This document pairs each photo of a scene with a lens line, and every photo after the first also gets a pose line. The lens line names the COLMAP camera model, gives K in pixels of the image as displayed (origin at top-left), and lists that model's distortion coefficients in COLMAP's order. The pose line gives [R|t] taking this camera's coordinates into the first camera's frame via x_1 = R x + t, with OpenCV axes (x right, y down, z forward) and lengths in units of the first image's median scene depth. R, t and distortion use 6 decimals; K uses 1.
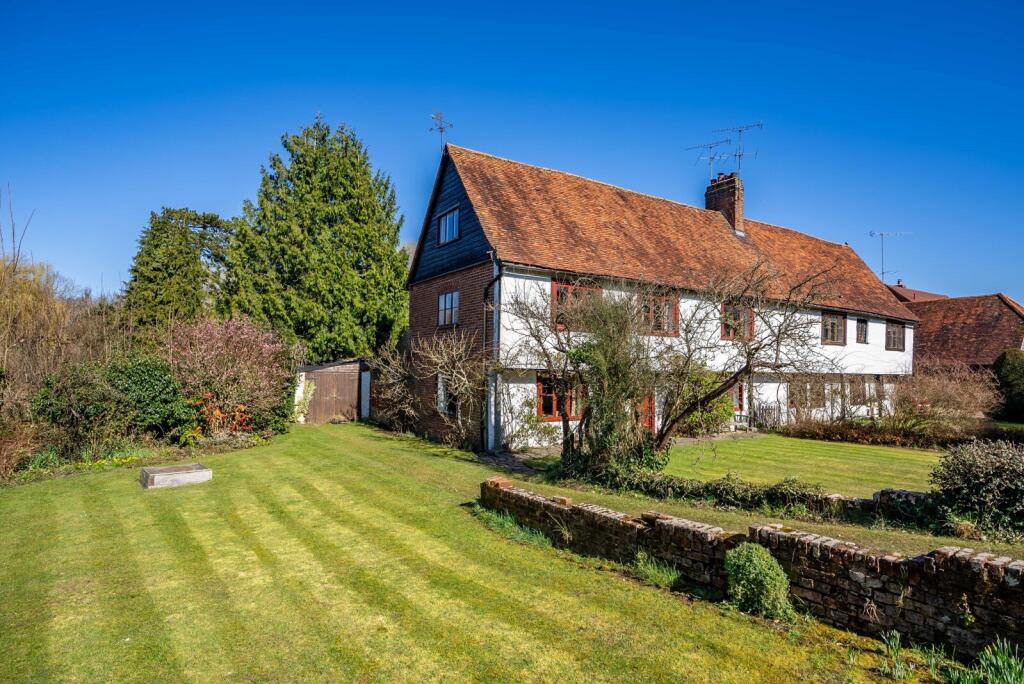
lens RADIAL K [[591.1, 0, 512.0], [0, 591.1, 342.0], [0, 0, 1]] dist [-0.056092, 0.050142]
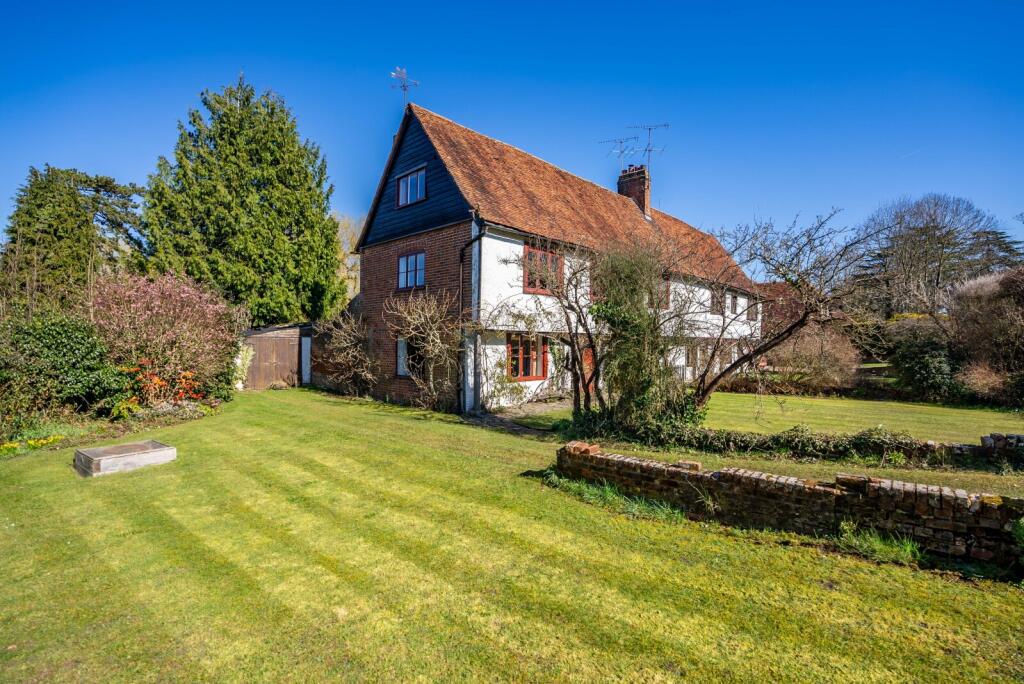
lens RADIAL K [[491.3, 0, 512.0], [0, 491.3, 342.0], [0, 0, 1]] dist [-0.070612, 0.032132]
pose [[0.968634, -0.003704, 0.248466, -0.165736], [-0.008432, 0.998823, 0.047763, 0.024680], [-0.248350, -0.048360, 0.967462, 0.176036]]
